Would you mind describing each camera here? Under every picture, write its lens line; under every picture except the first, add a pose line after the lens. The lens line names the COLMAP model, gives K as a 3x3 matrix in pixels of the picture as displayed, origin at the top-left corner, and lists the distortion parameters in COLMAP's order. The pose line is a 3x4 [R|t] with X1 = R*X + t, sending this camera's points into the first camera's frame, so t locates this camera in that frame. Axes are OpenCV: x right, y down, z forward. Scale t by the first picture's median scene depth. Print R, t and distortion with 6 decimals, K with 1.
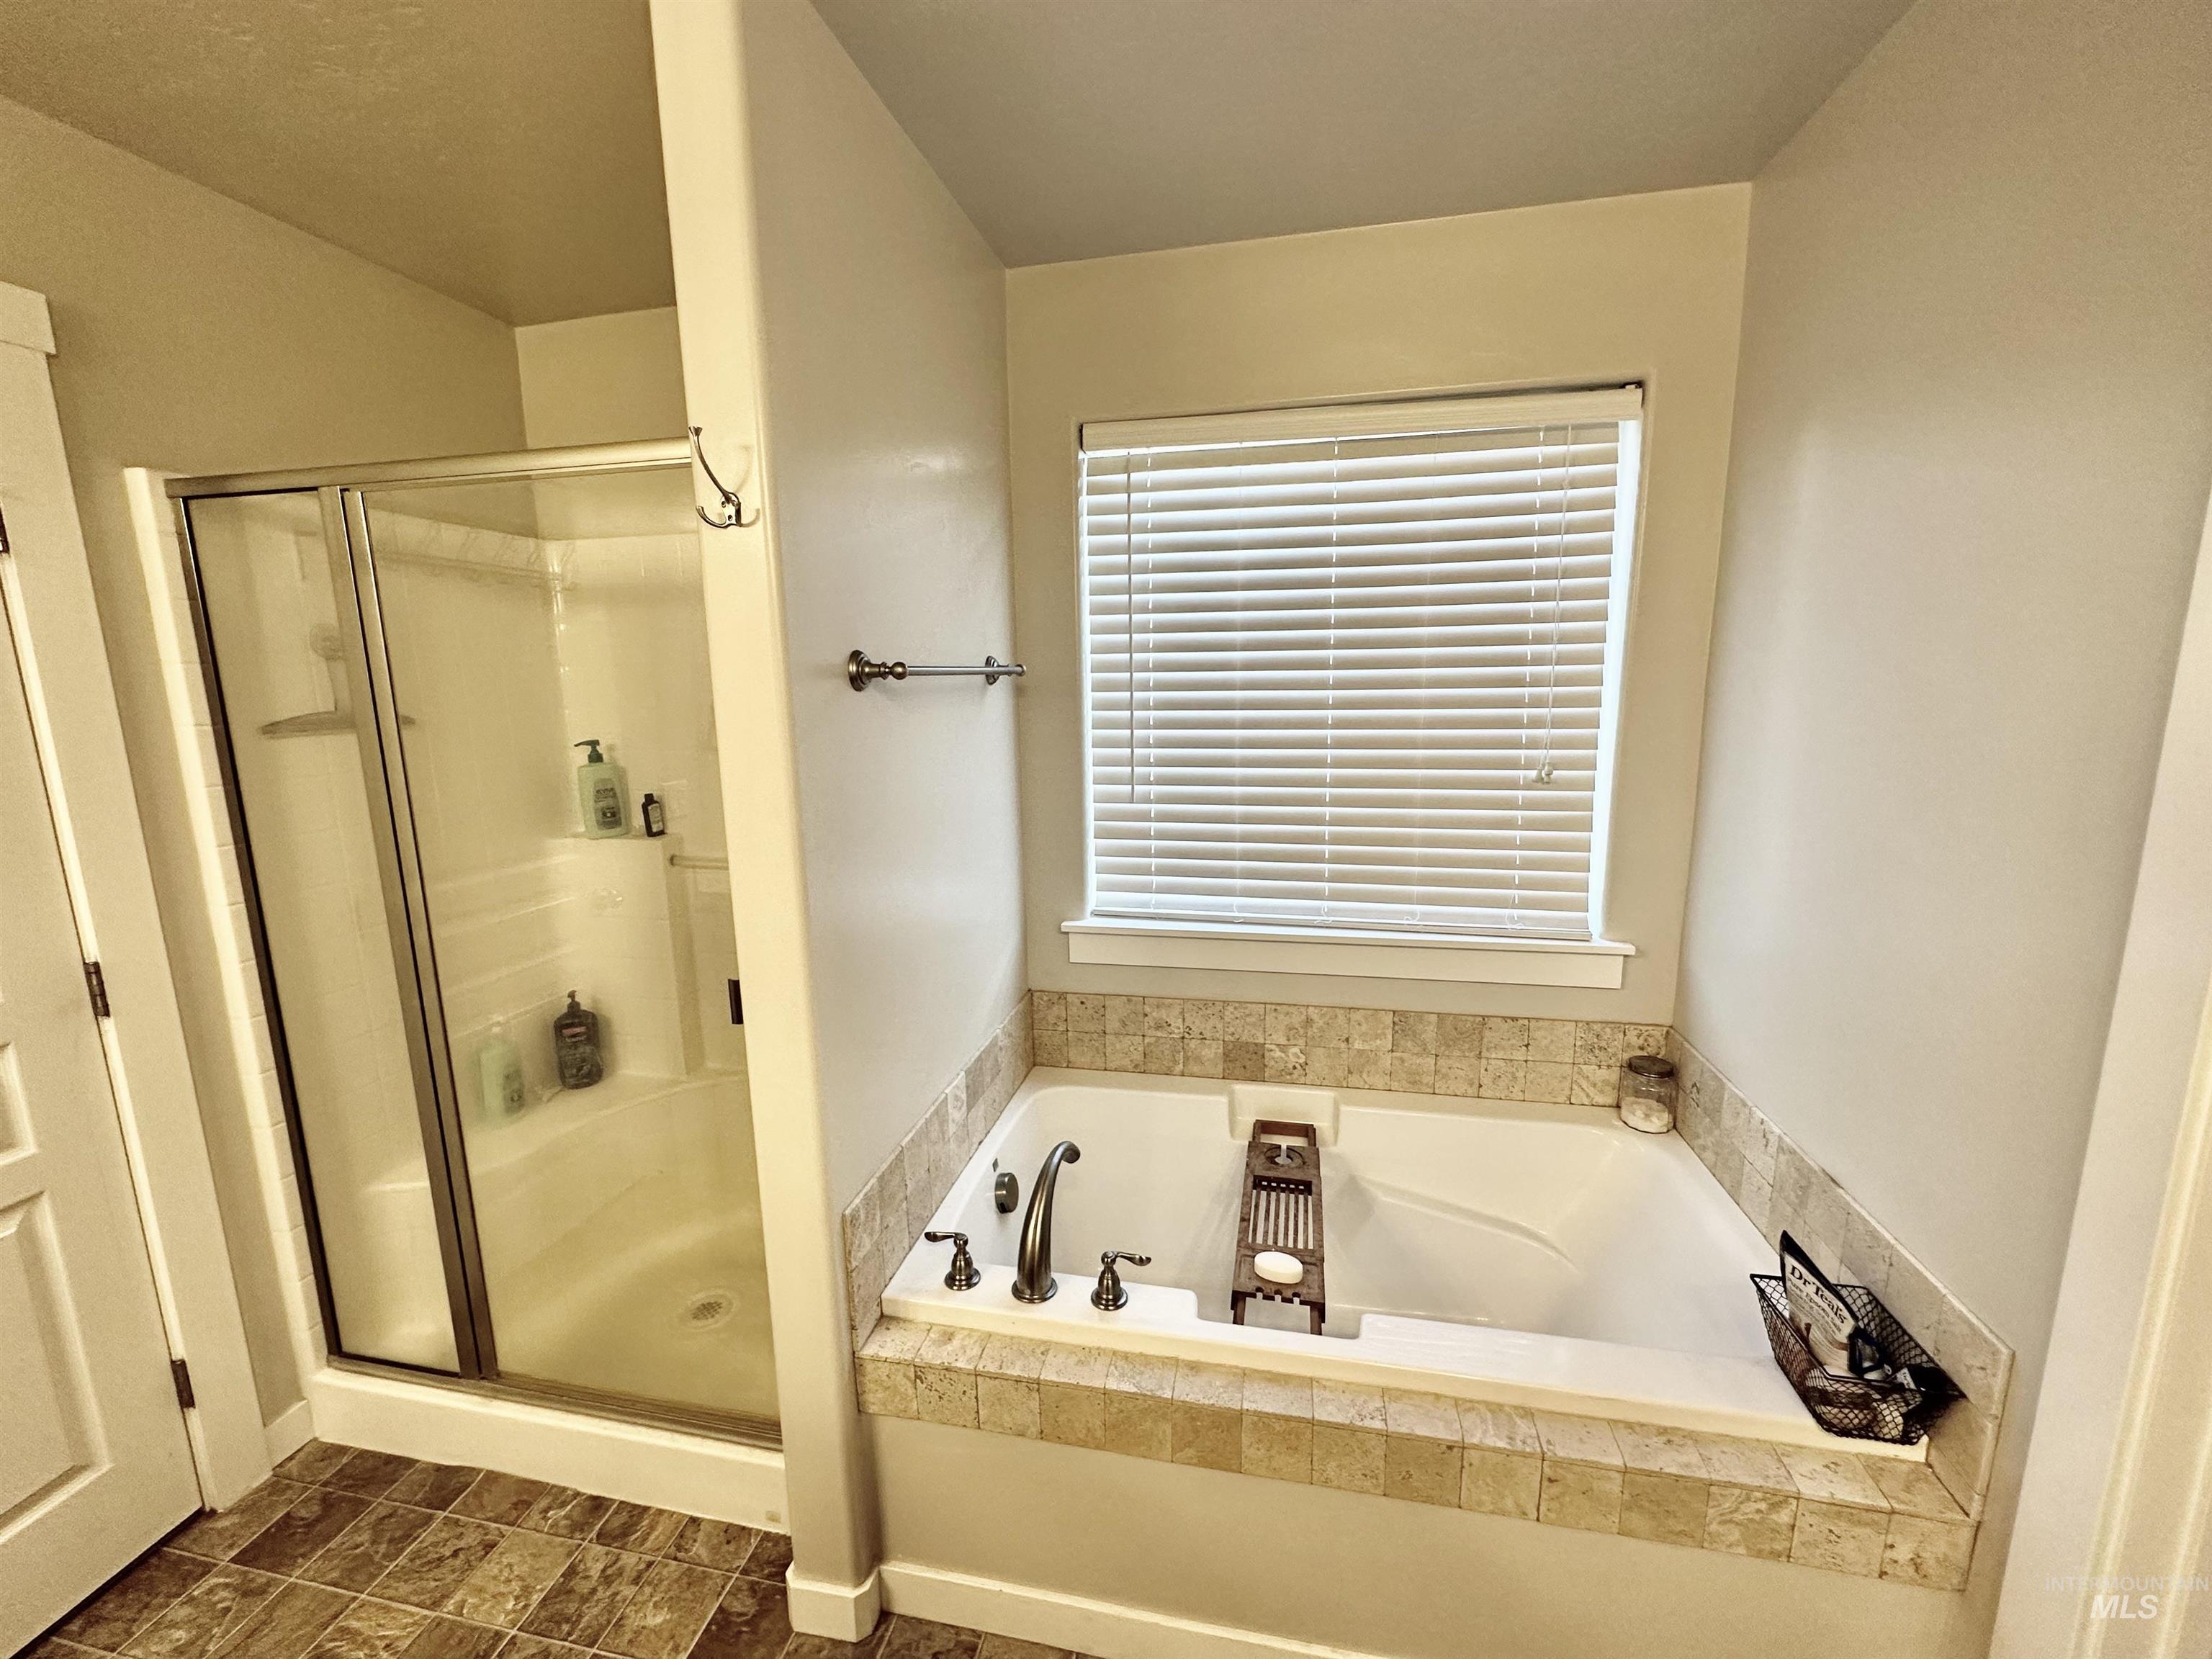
lens RADIAL K [[882.3, 0, 1106.0], [0, 882.3, 829.5], [0, 0, 1]] dist [-0.003789, 0.000961]
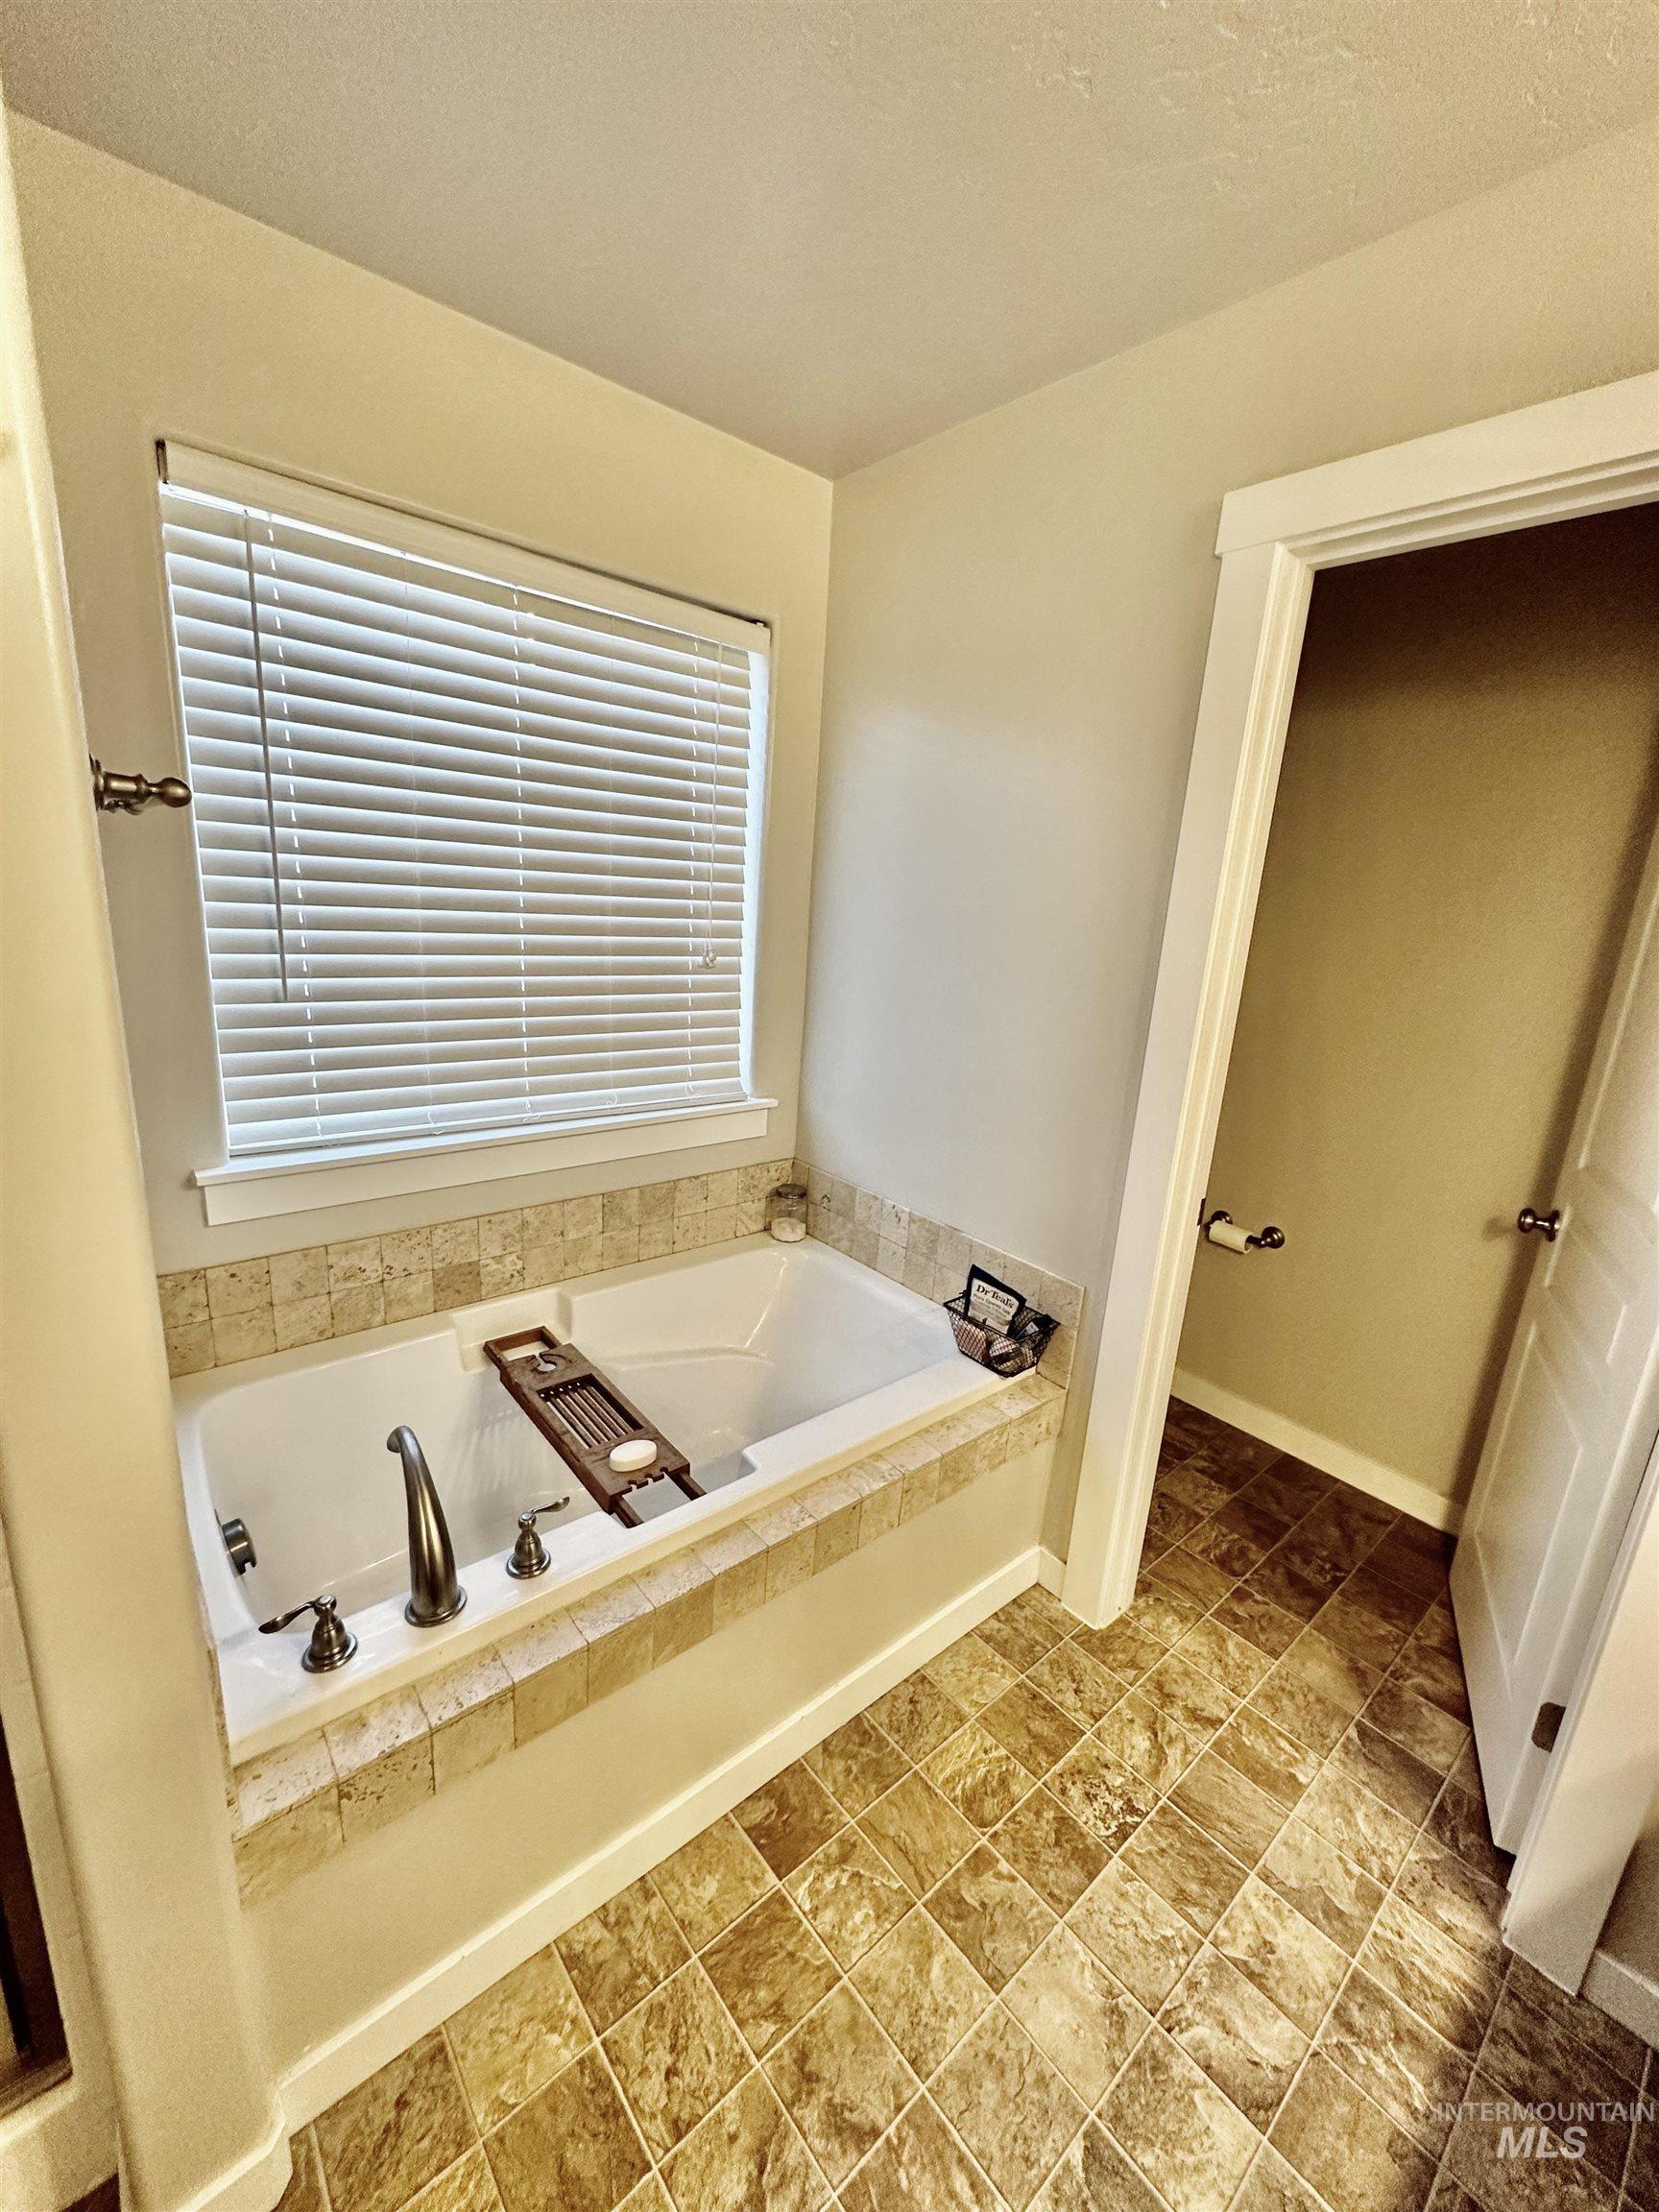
lens RADIAL K [[882.3, 0, 829.5], [0, 882.3, 1106.0], [0, 0, 1]] dist [-0.003789, 0.000961]
pose [[0.610711, -0.135107, 0.780242, -0.312615], [0.059721, 0.990389, 0.124751, -0.008303], [-0.789598, -0.029590, 0.612911, 0.171001]]
